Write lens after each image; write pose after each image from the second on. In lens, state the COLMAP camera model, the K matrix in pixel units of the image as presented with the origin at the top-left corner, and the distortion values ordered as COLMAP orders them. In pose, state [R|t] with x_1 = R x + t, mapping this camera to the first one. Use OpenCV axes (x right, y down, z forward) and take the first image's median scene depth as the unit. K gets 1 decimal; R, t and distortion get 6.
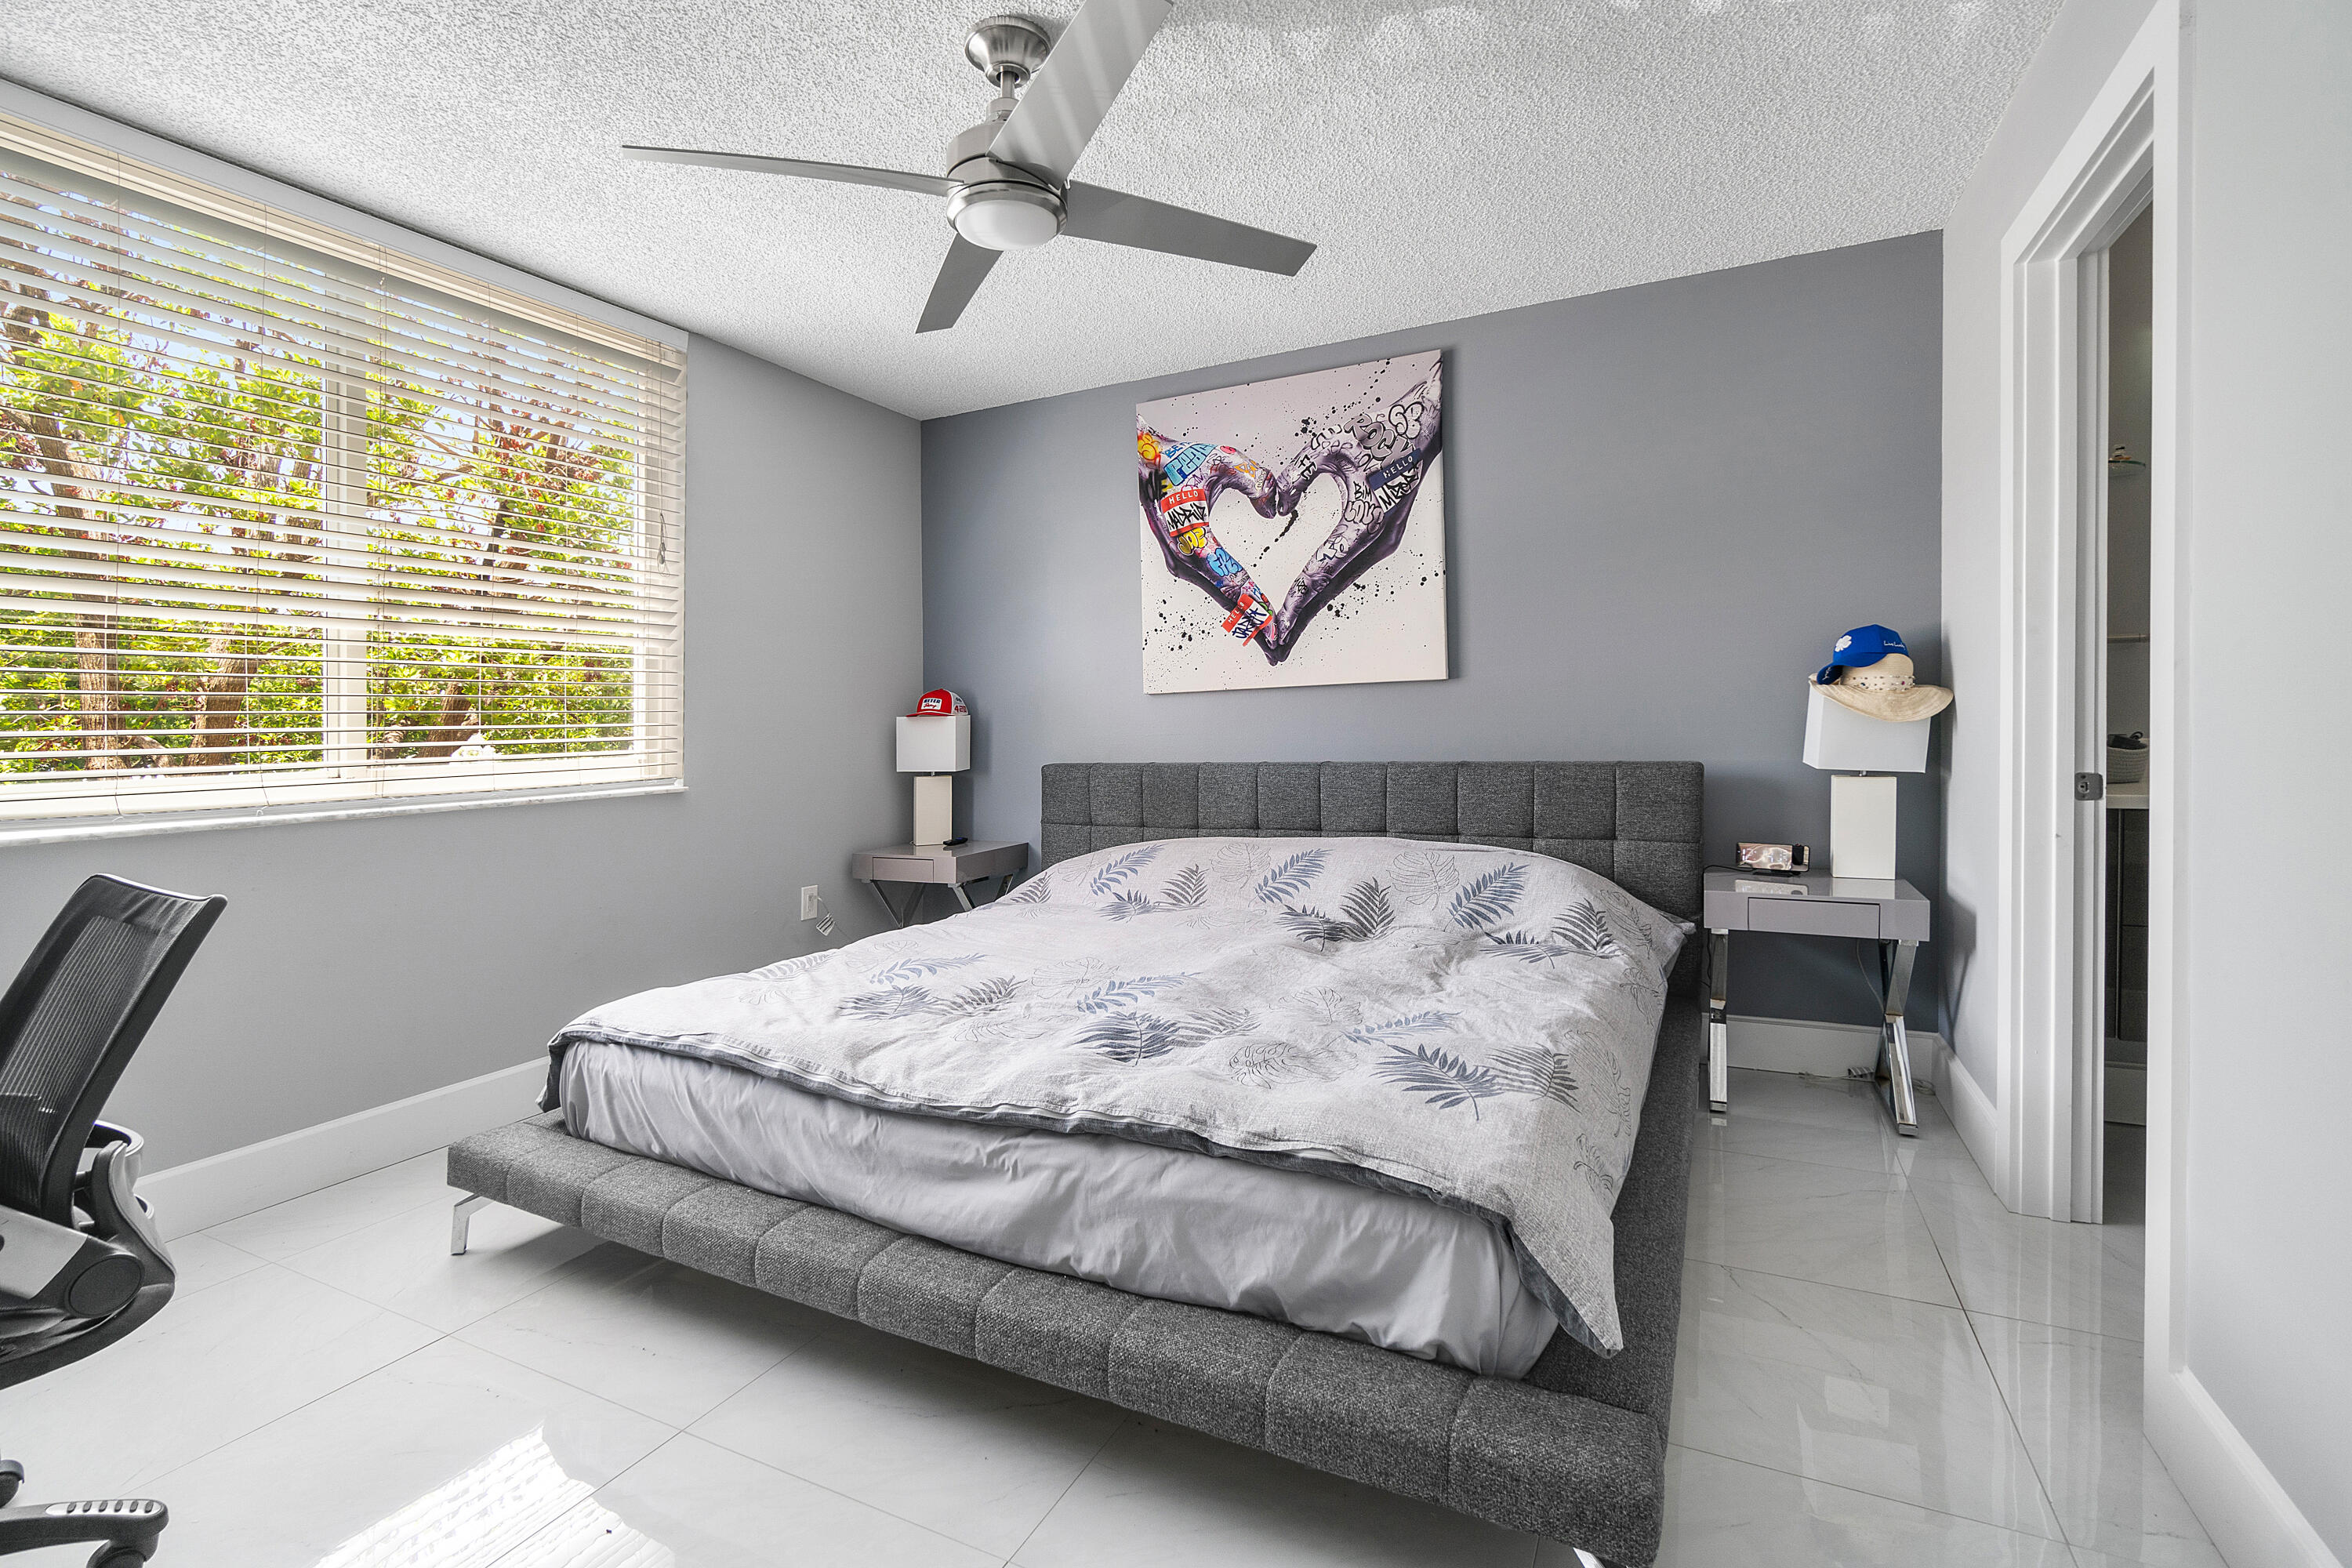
lens RADIAL K [[903.3, 0, 1172.0], [0, 903.3, 746.6], [0, 0, 1]] dist [-0.000293, -0.000062]
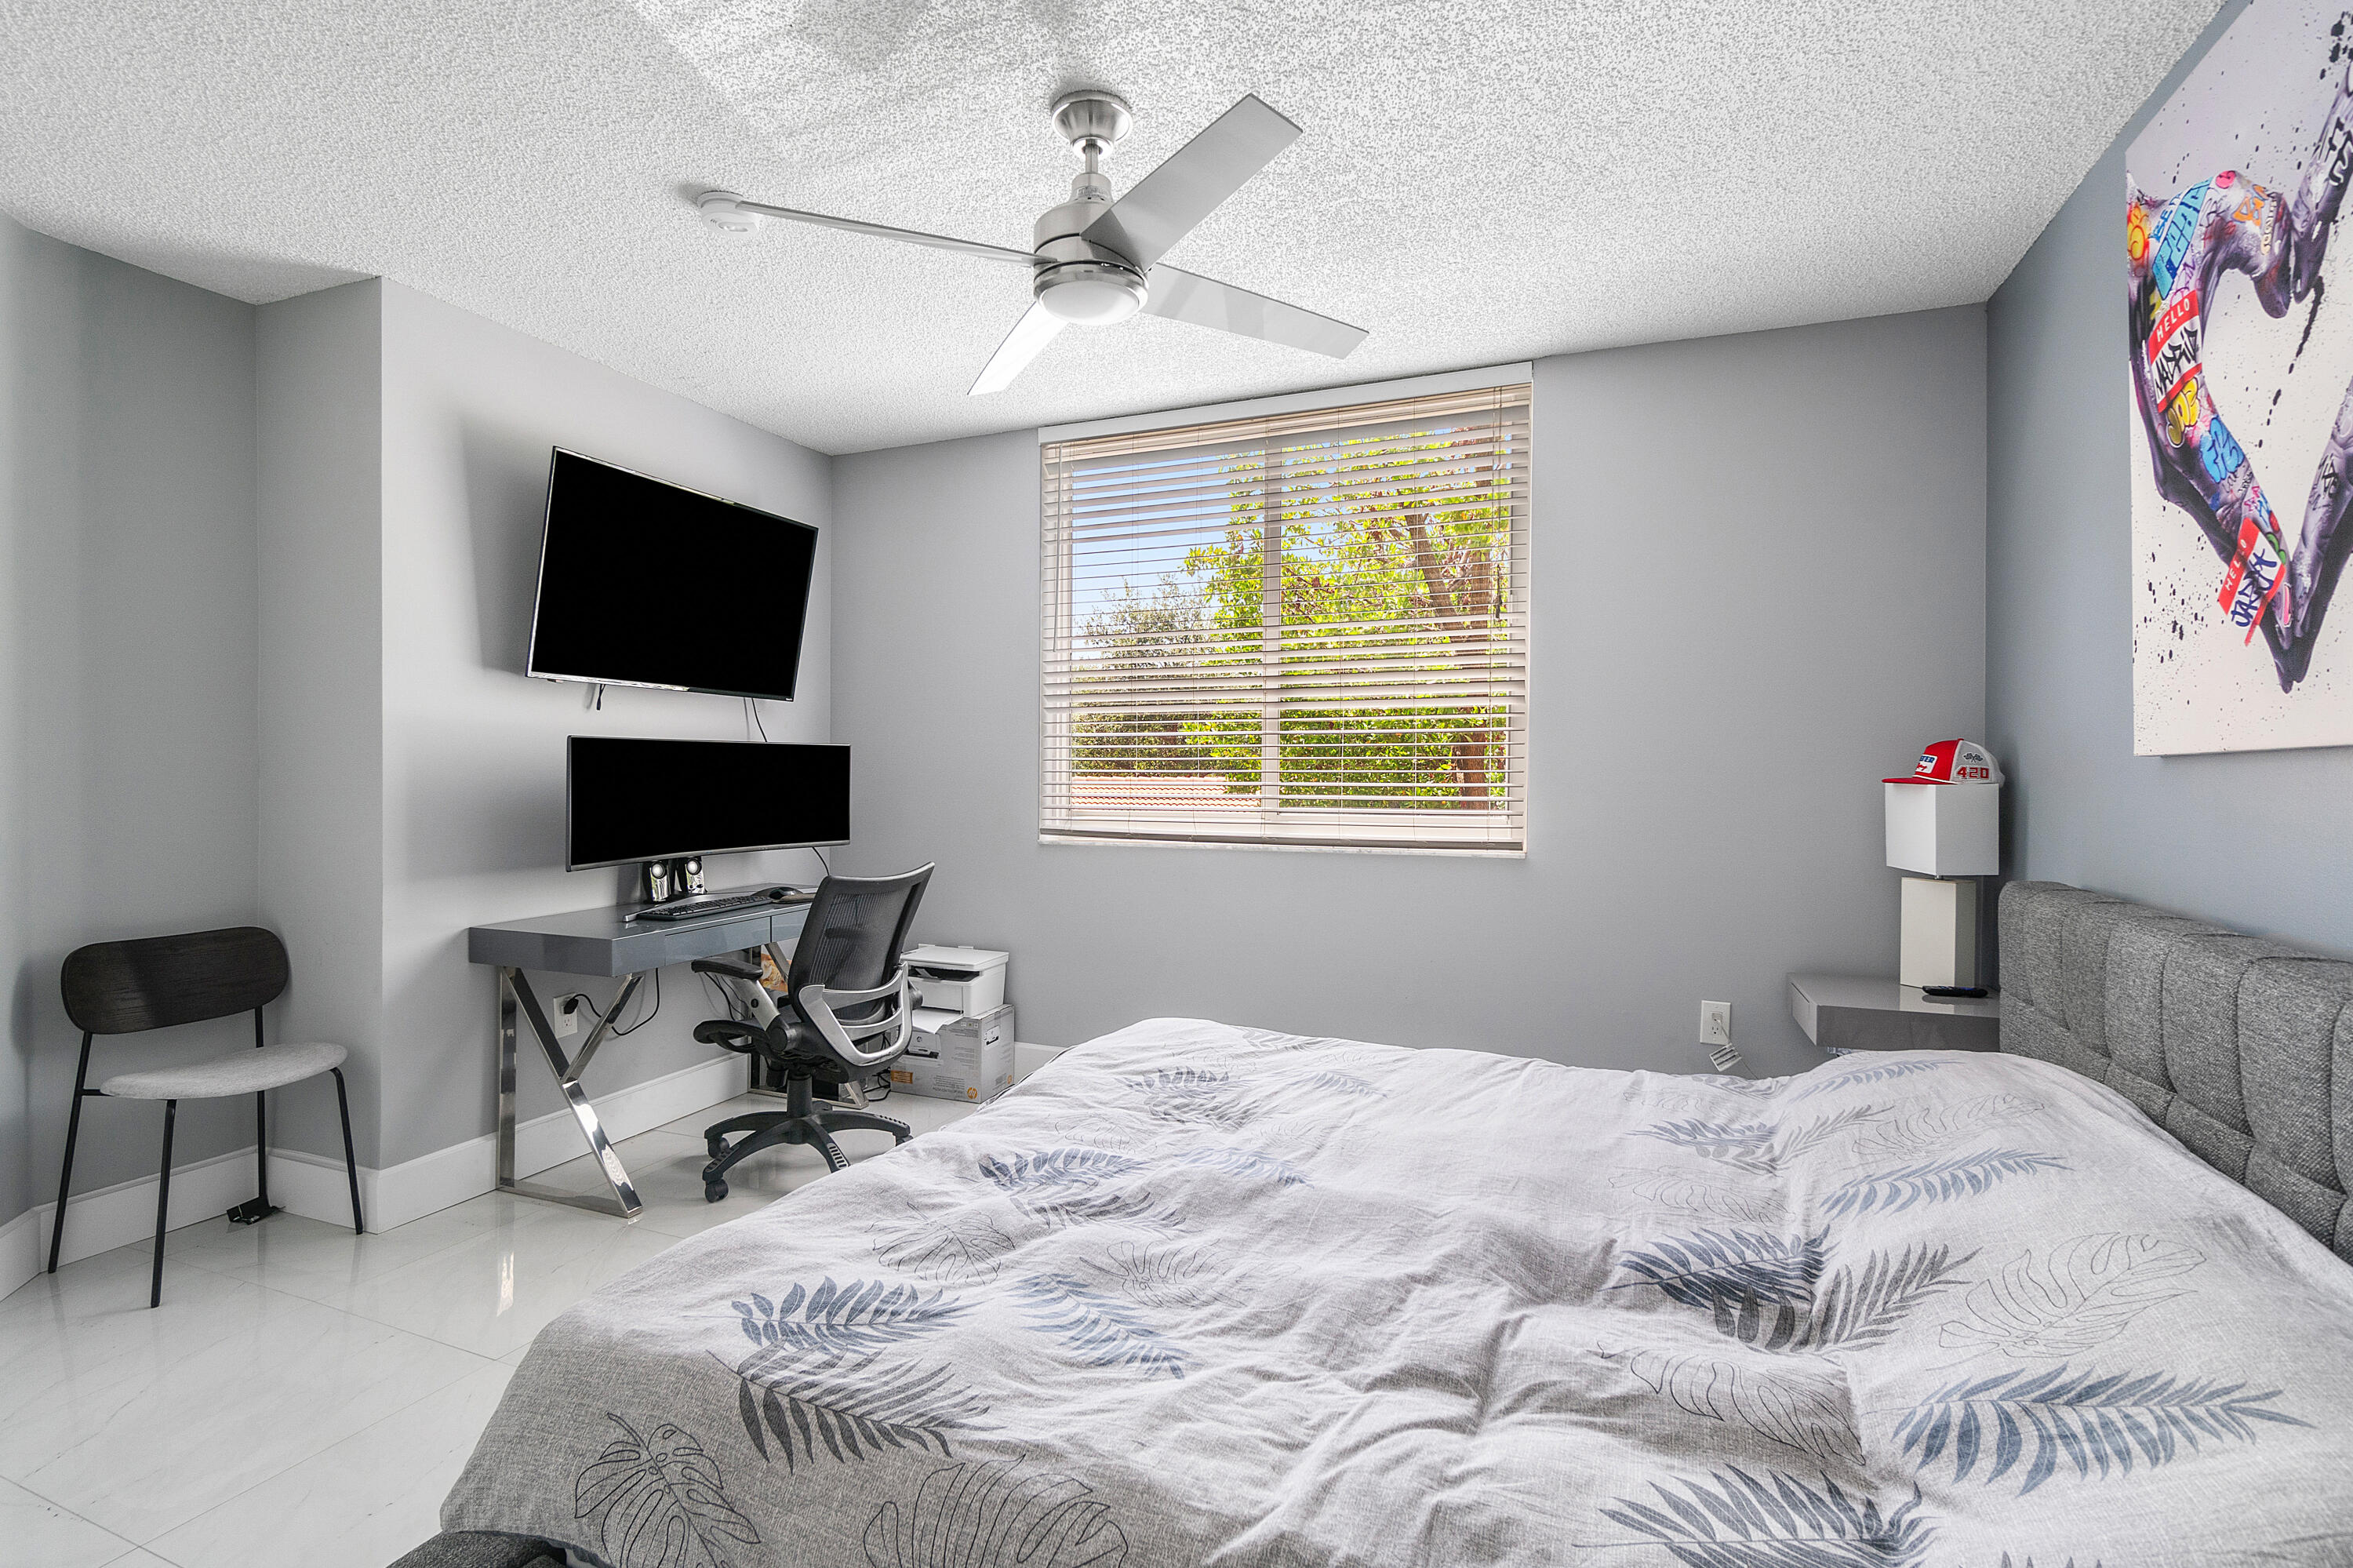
lens RADIAL K [[1103.6, 0, 1176.5], [0, 1103.6, 784.0], [0, 0, 1]] dist [-0.005007, -0.000653]
pose [[0.158117, 0.035930, -0.986766, 0.494512], [-0.034775, 0.998920, 0.030801, -0.047212], [0.986808, 0.029445, 0.159196, 0.445659]]
